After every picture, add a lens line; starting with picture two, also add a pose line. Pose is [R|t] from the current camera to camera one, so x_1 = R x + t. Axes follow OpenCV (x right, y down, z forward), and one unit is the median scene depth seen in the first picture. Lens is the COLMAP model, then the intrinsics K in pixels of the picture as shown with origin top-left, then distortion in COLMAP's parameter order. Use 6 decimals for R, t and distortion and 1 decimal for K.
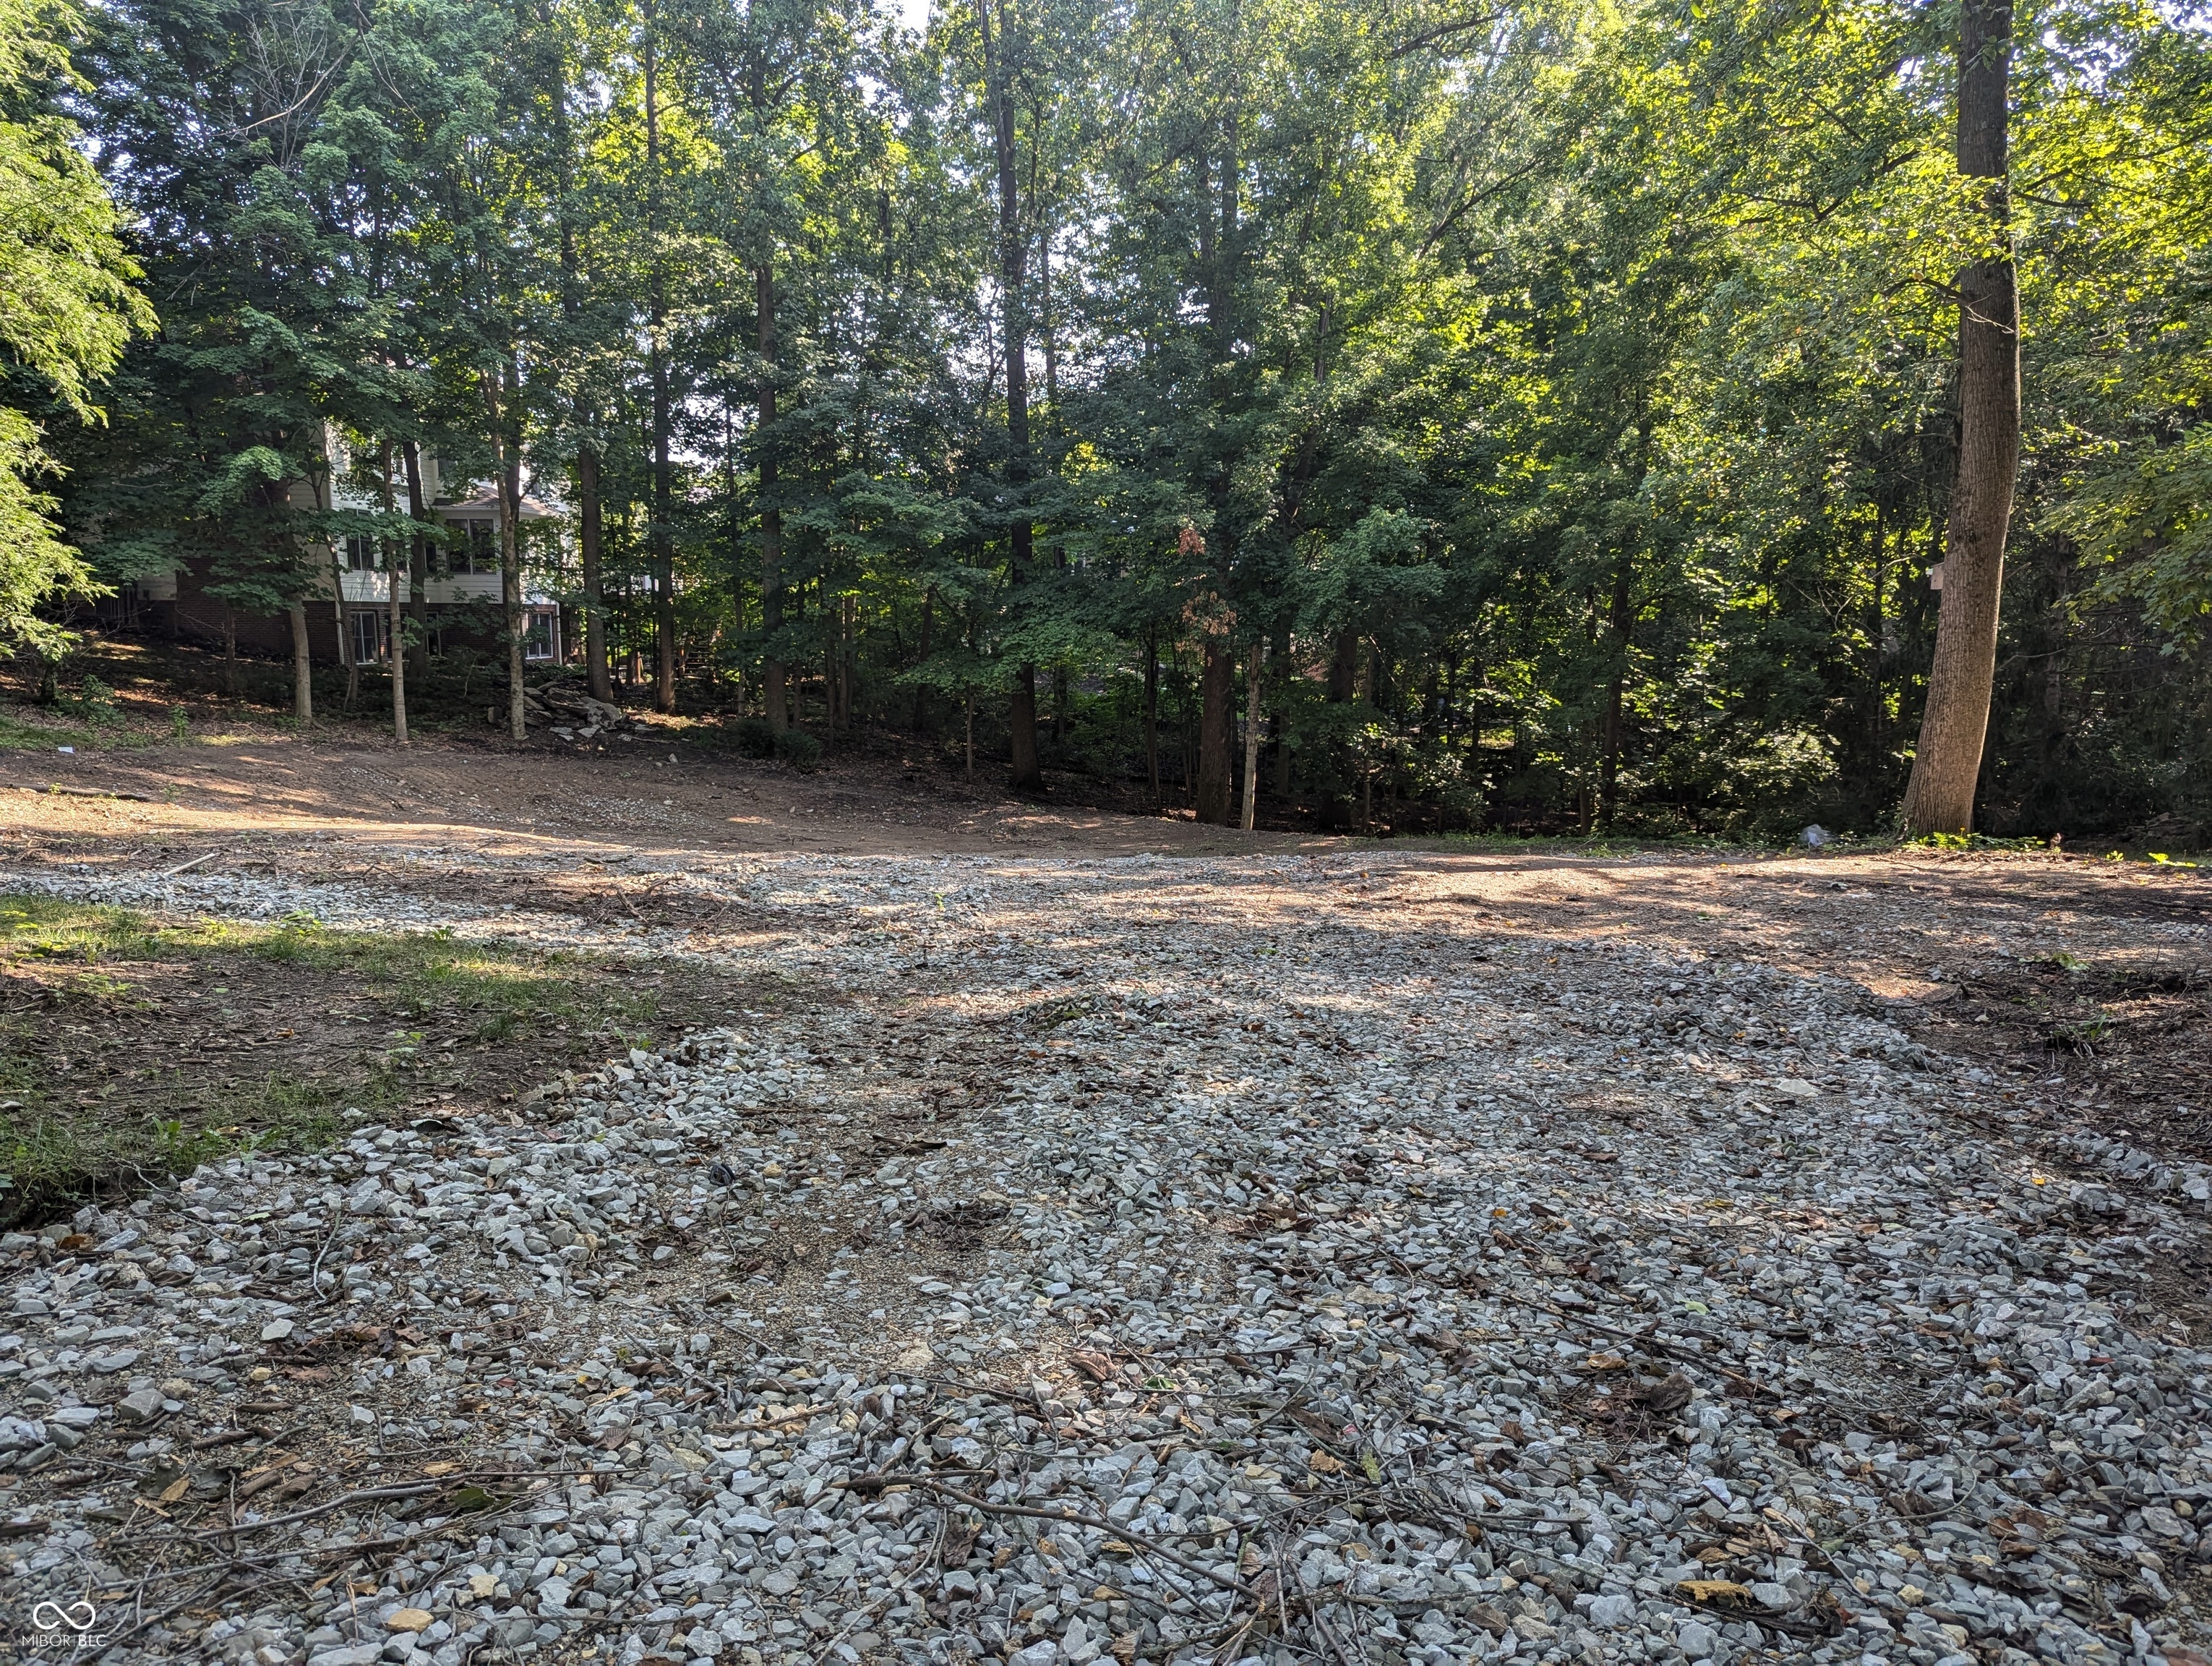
lens RADIAL K [[1560.3, 0, 1106.0], [0, 1560.3, 833.0], [0, 0, 1]] dist [0.056968, -0.056642]
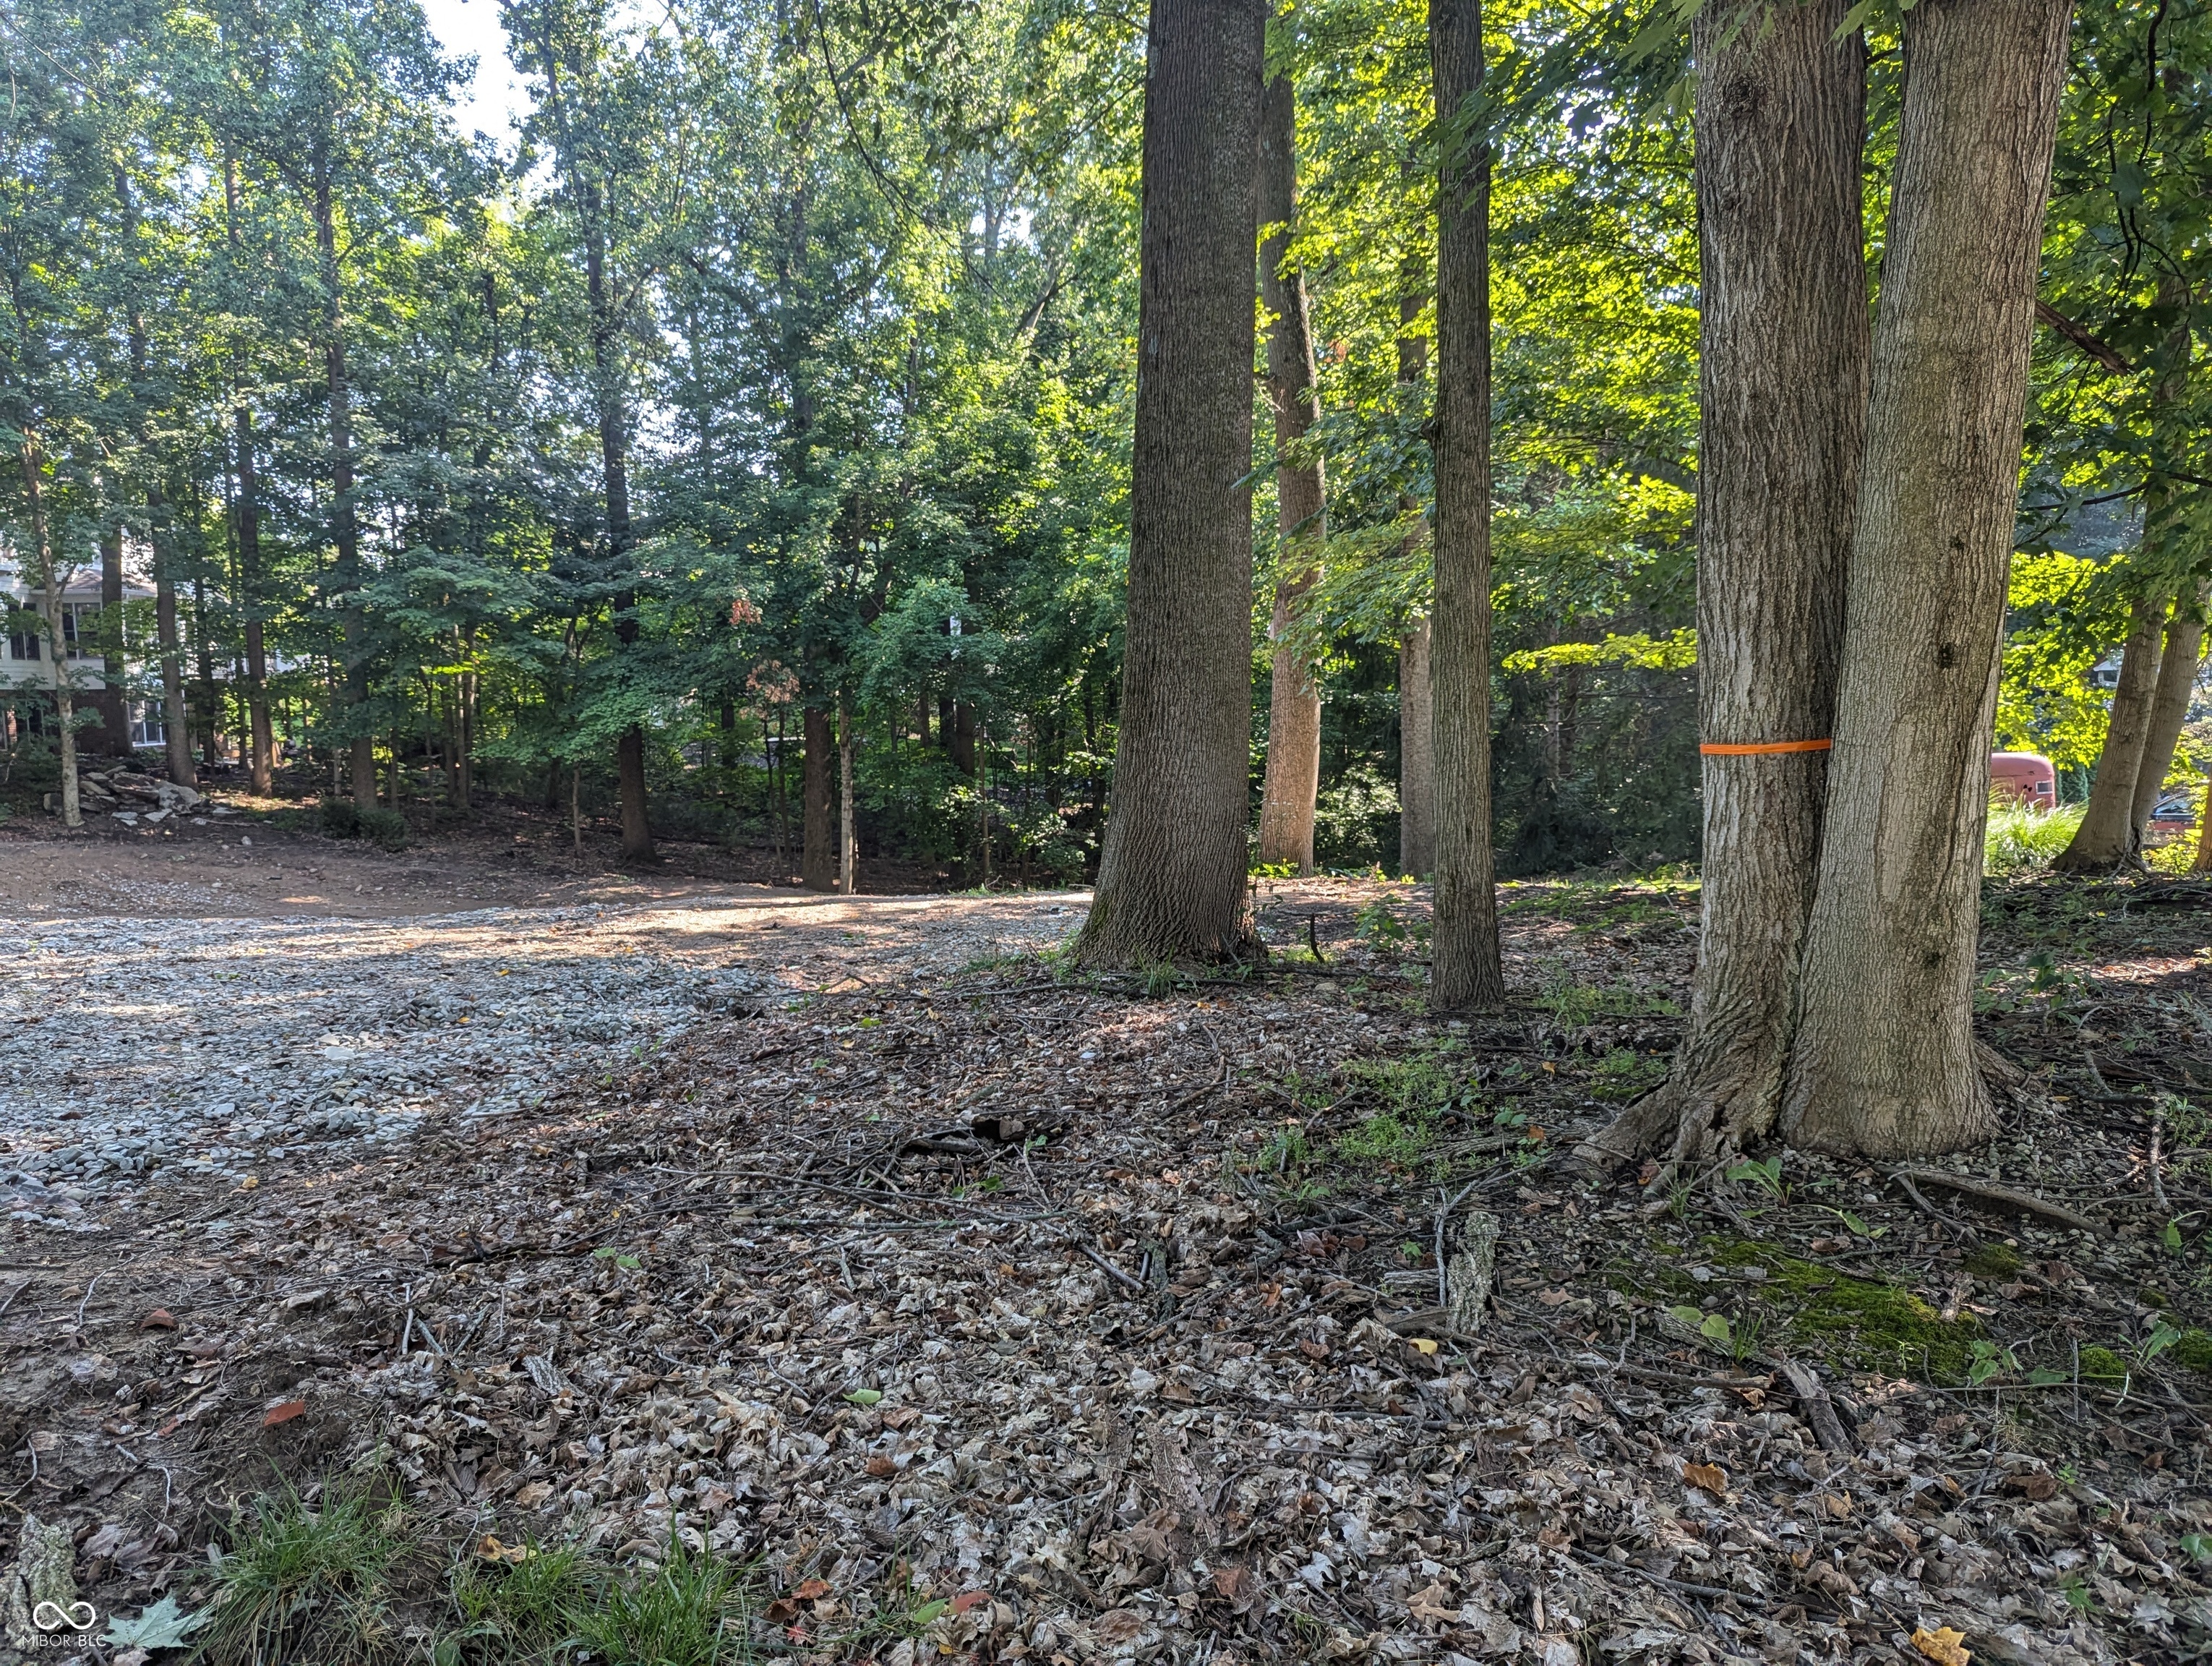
lens RADIAL K [[1560.3, 0, 1106.0], [0, 1560.3, 833.0], [0, 0, 1]] dist [0.056968, -0.056642]
pose [[0.994110, -0.028628, 0.104522, 0.149790], [0.033906, 0.998219, -0.049078, 0.013455], [-0.102931, 0.052332, 0.993311, -0.026569]]
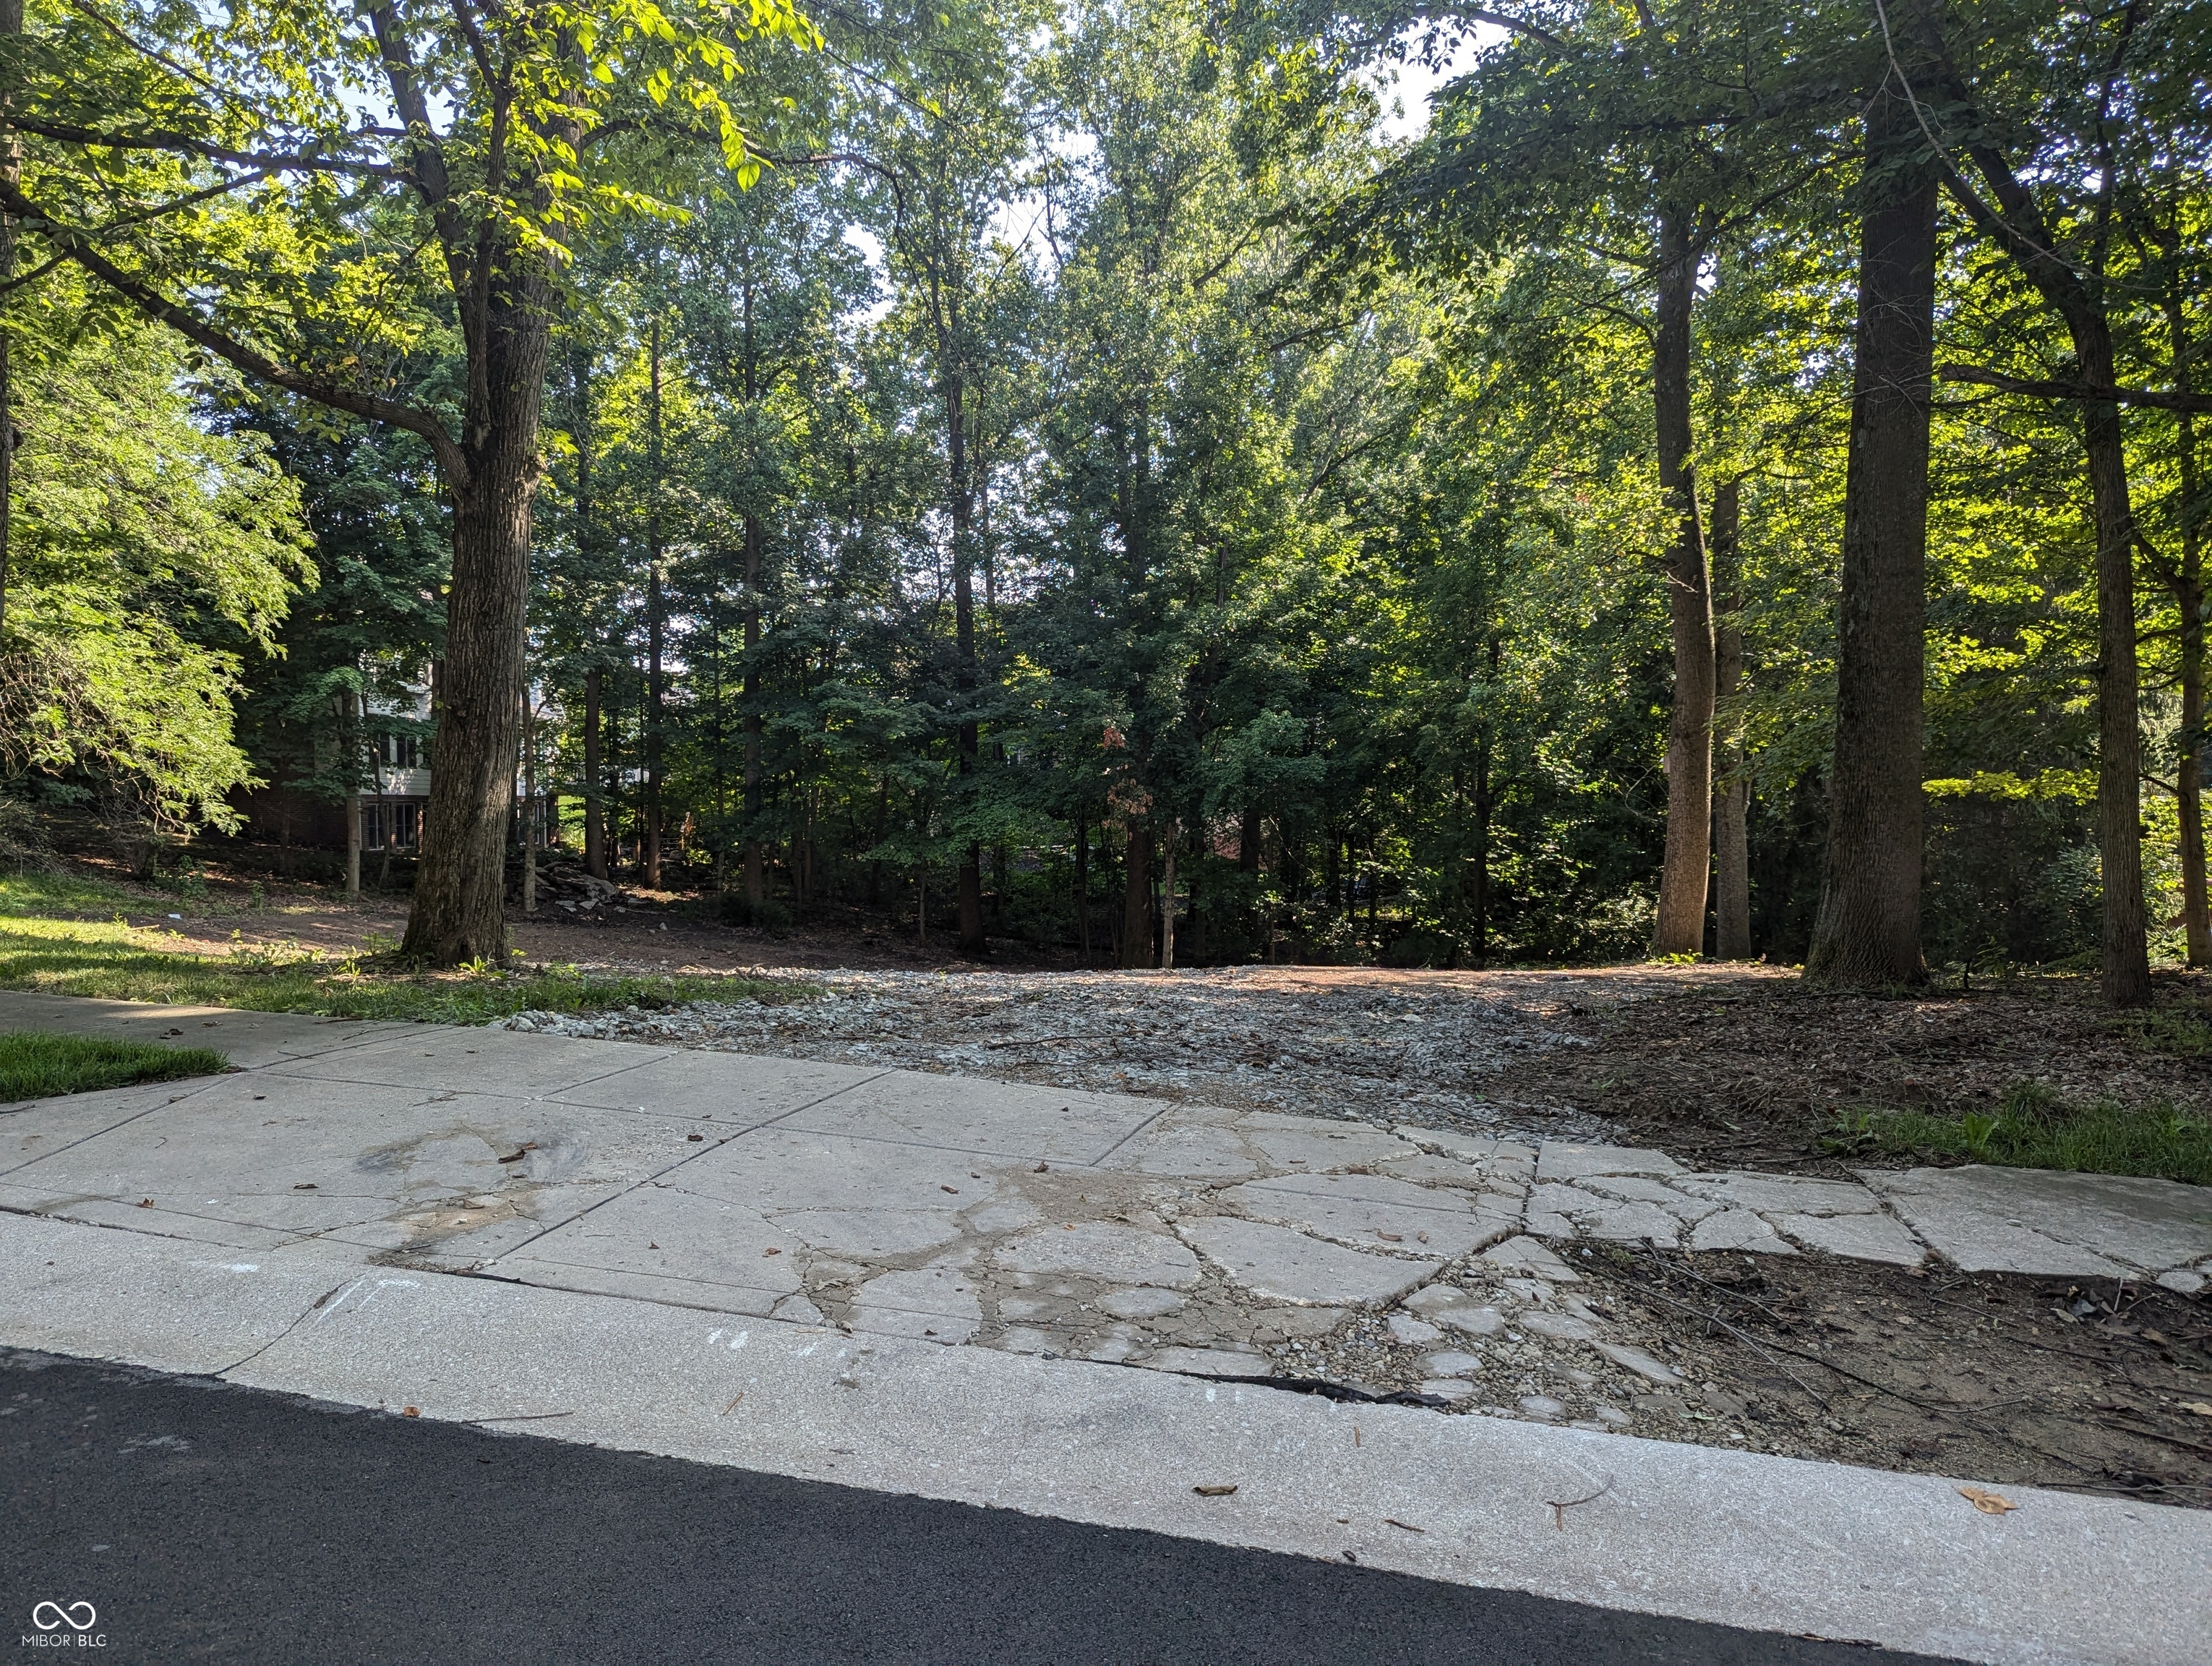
lens RADIAL K [[1562.7, 0, 1081.6], [0, 1562.7, 834.9], [0, 0, 1]] dist [0.058669, -0.061715]
pose [[0.999534, -0.006844, 0.029764, -0.005468], [0.010362, 0.992755, -0.119712, 0.025607], [-0.028729, 0.119965, 0.992362, -0.149658]]
